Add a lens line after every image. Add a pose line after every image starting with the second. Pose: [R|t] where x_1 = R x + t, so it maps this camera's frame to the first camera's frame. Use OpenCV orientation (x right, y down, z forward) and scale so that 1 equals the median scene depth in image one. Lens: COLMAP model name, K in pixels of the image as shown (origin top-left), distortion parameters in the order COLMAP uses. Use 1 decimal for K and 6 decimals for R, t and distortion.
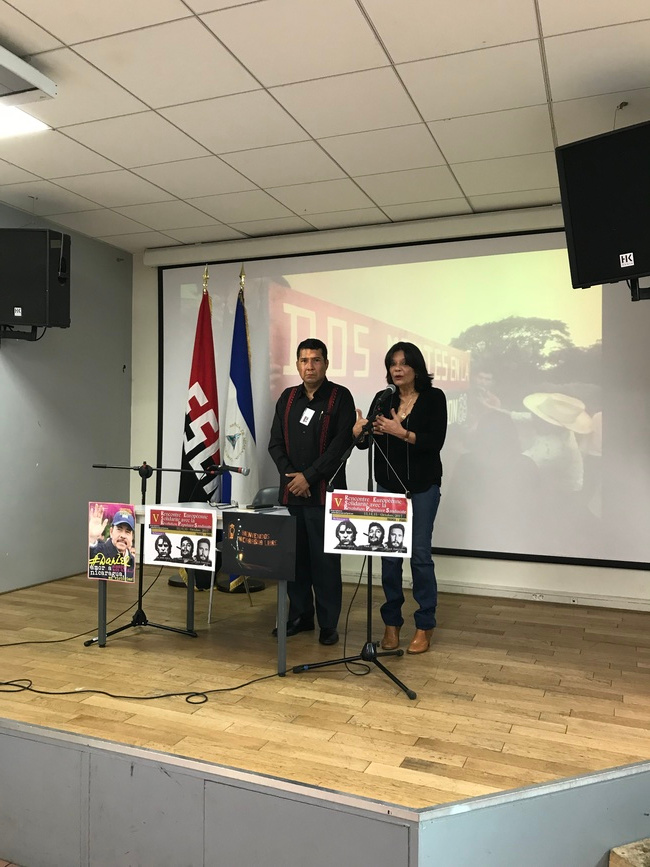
lens RADIAL K [[714.8, 0, 325.0], [0, 714.8, 433.5], [0, 0, 1]] dist [0.075641, -0.110030]
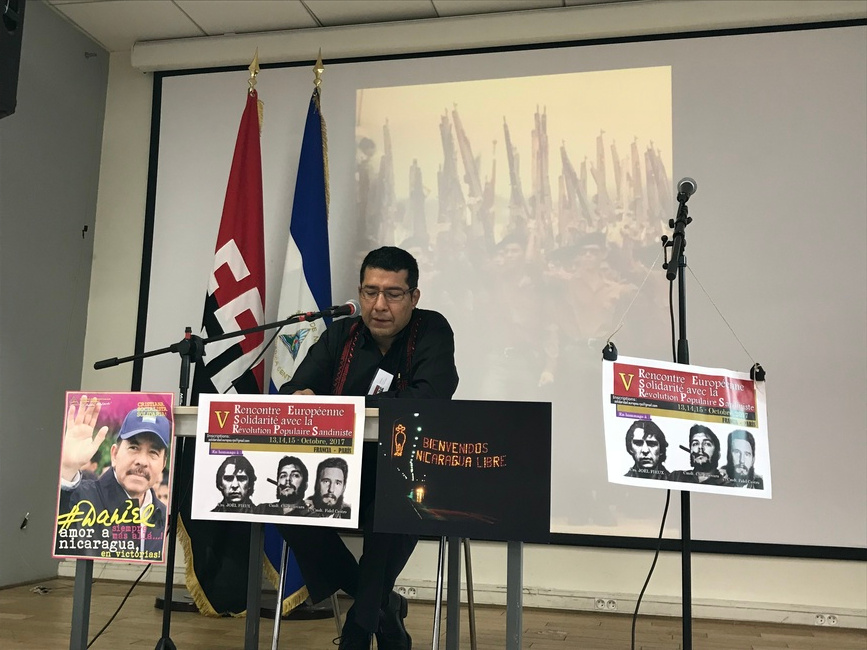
lens RADIAL K [[938.7, 0, 419.9], [0, 938.7, 321.1], [0, 0, 1]] dist [0.135217, -0.353394]
pose [[0.988314, 0.041647, 0.146630, -0.195405], [-0.020903, 0.989894, -0.140261, 0.134703], [-0.150989, 0.135557, 0.979197, 0.352385]]
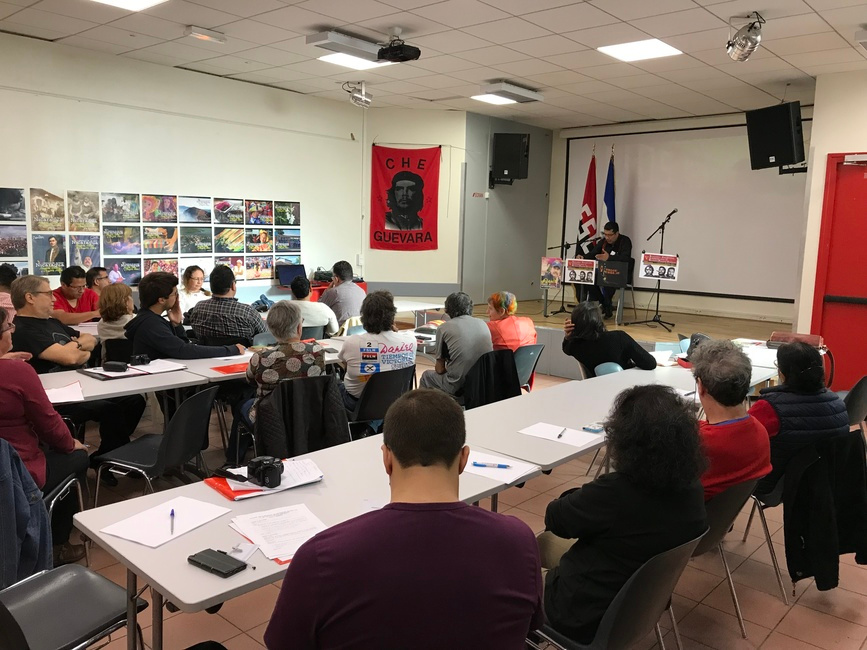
lens RADIAL K [[714.8, 0, 433.5], [0, 714.8, 325.0], [0, 0, 1]] dist [0.075641, -0.110030]
pose [[0.936416, 0.061659, -0.345431, 0.181683], [-0.019463, 0.992051, 0.124320, 0.029552], [0.350351, -0.109692, 0.930173, -1.430911]]
